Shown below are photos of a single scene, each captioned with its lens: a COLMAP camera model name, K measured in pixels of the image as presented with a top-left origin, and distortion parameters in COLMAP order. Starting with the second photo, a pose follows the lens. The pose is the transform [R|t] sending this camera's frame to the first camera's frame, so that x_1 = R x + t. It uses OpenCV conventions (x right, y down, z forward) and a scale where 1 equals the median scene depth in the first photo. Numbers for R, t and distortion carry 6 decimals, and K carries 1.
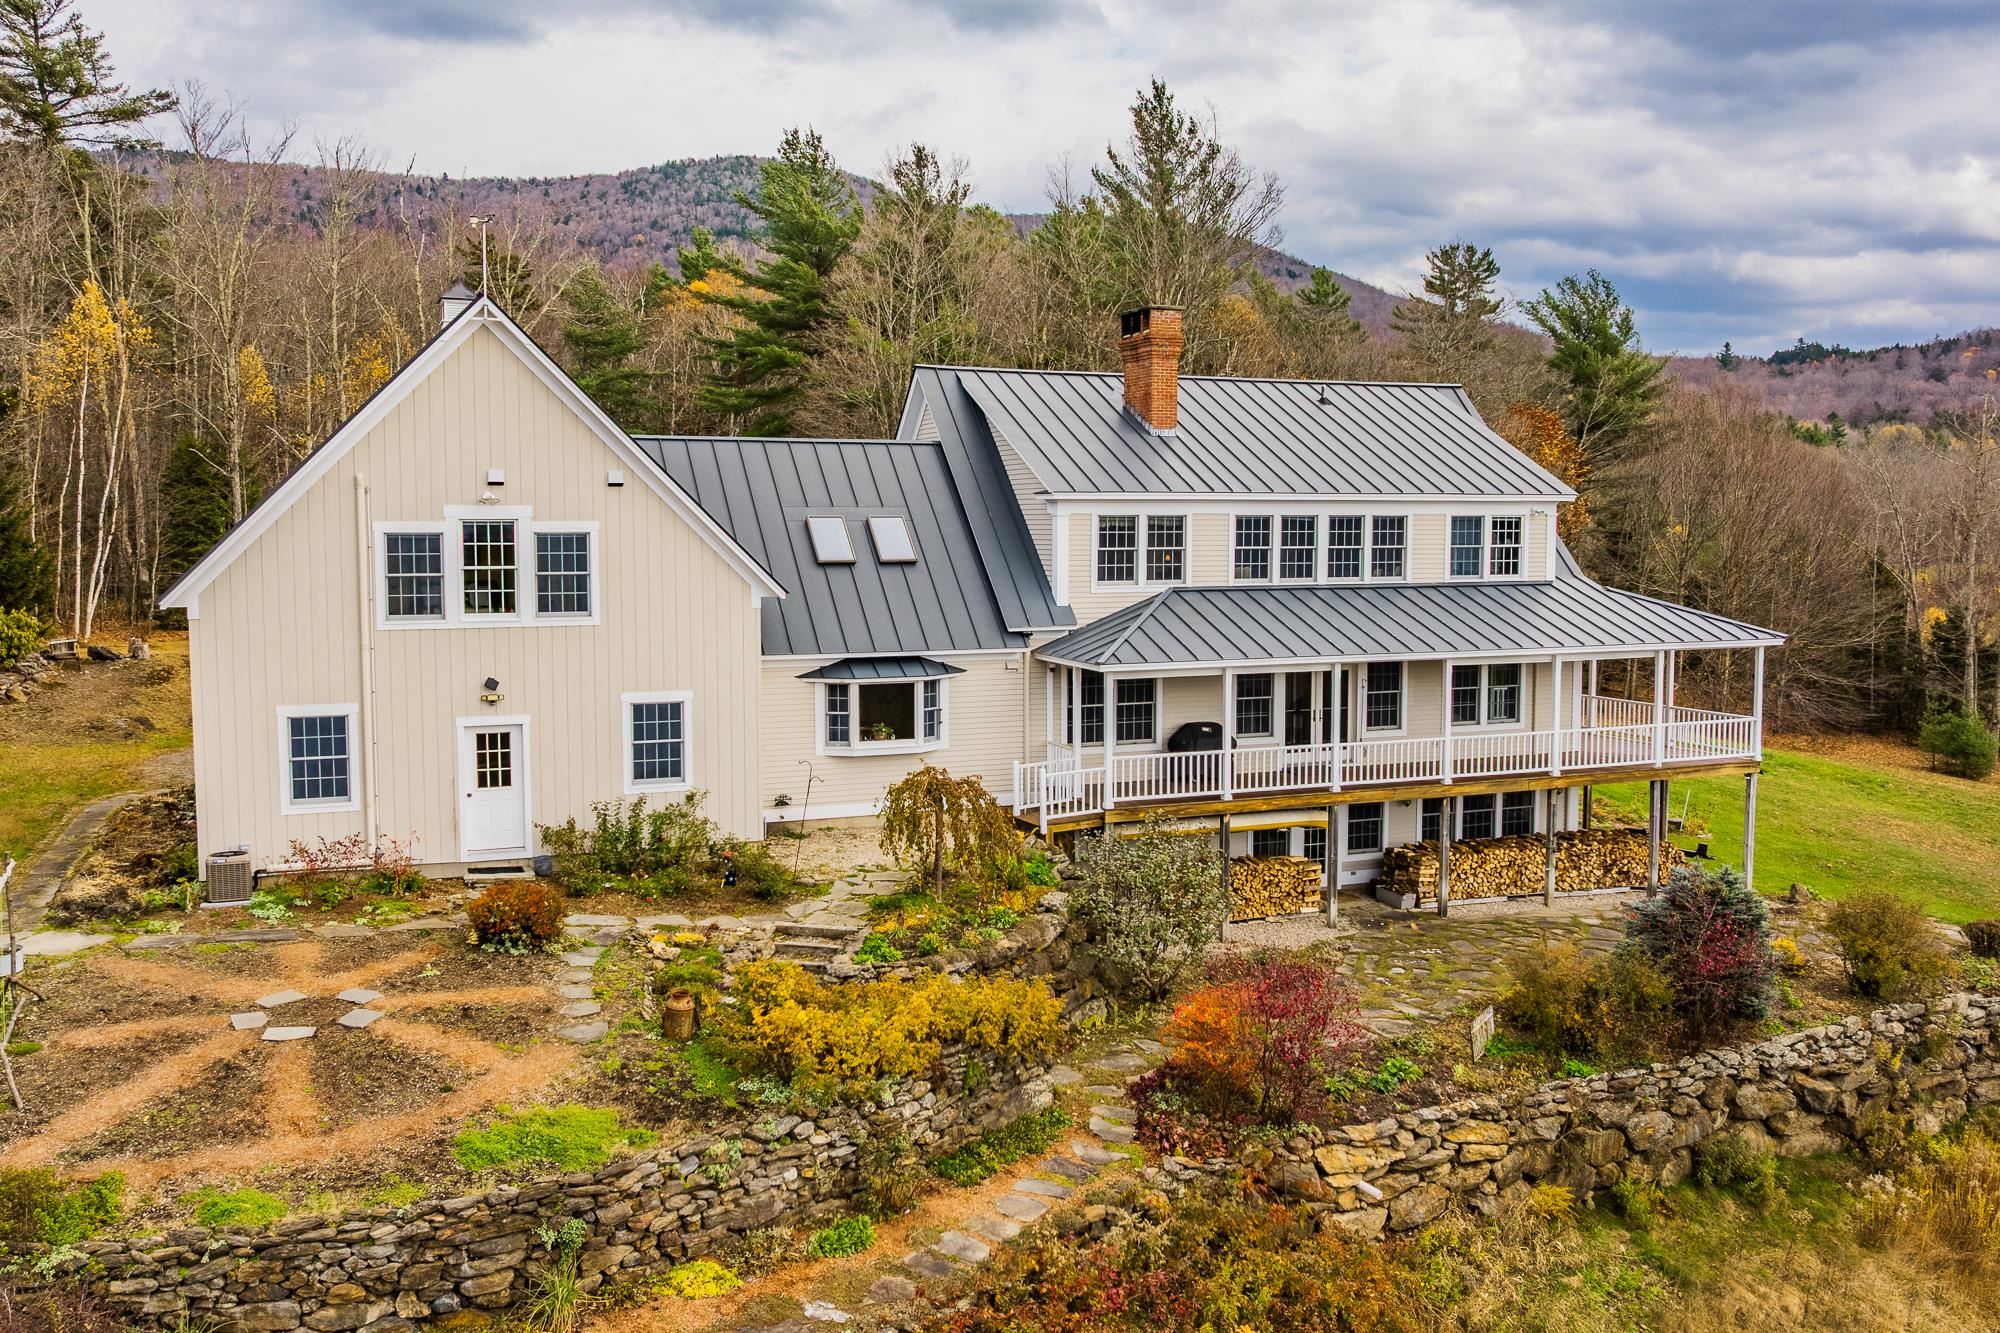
lens RADIAL K [[1682.7, 0, 1000.0], [0, 1682.7, 666.5], [0, 0, 1]] dist [-0.013273, -0.010707]
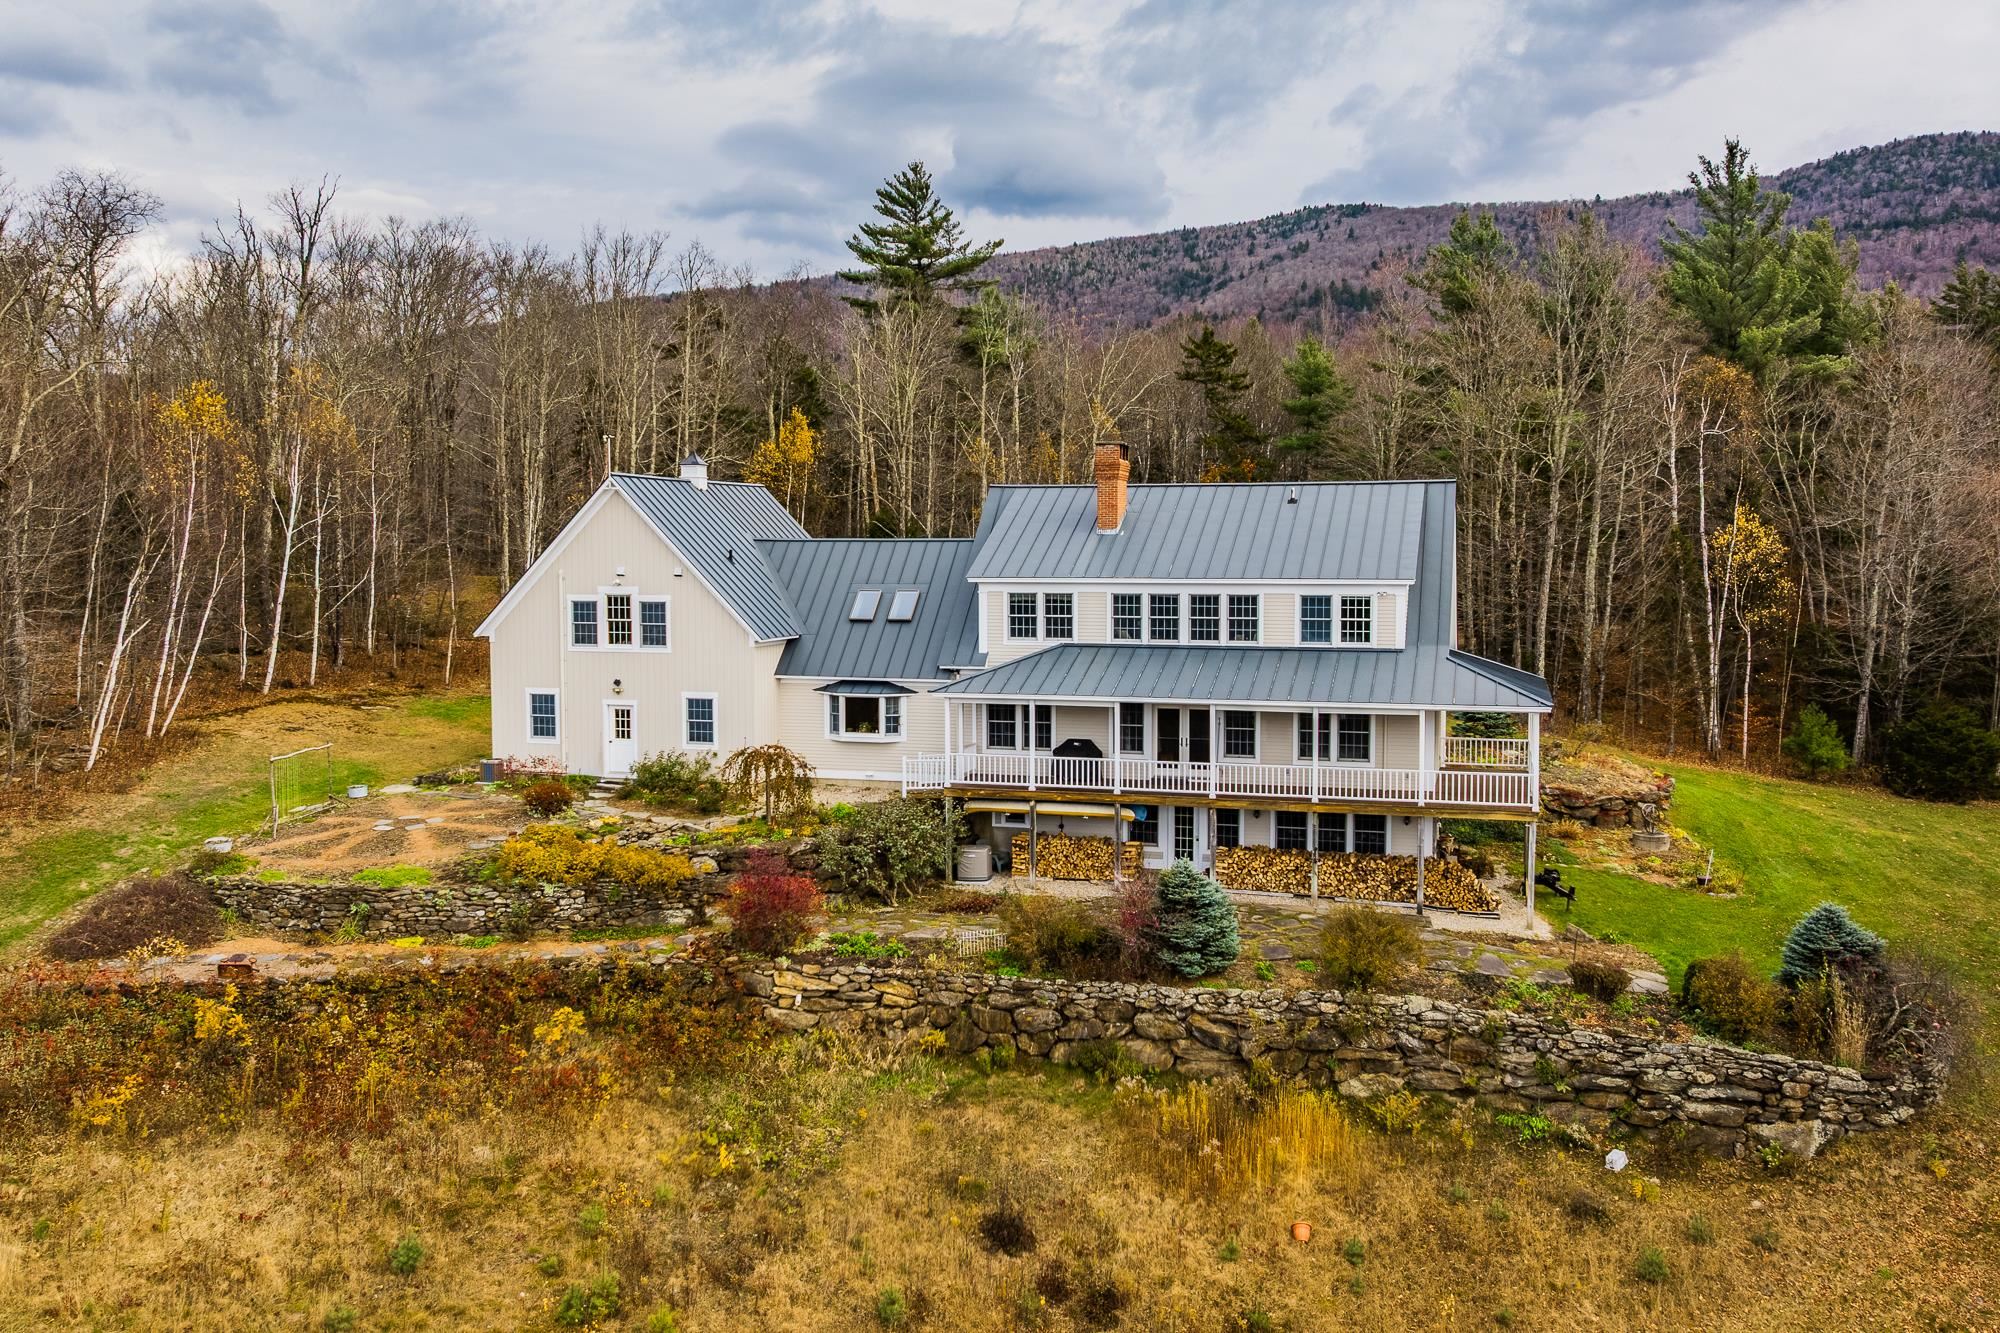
lens RADIAL K [[1682.7, 0, 1000.0], [0, 1682.7, 666.5], [0, 0, 1]] dist [-0.013273, -0.010707]
pose [[0.777818, 0.047312, -0.626706, 0.961421], [-0.052802, 0.998556, 0.009851, -0.038663], [0.626267, 0.025429, 0.779194, -0.149119]]
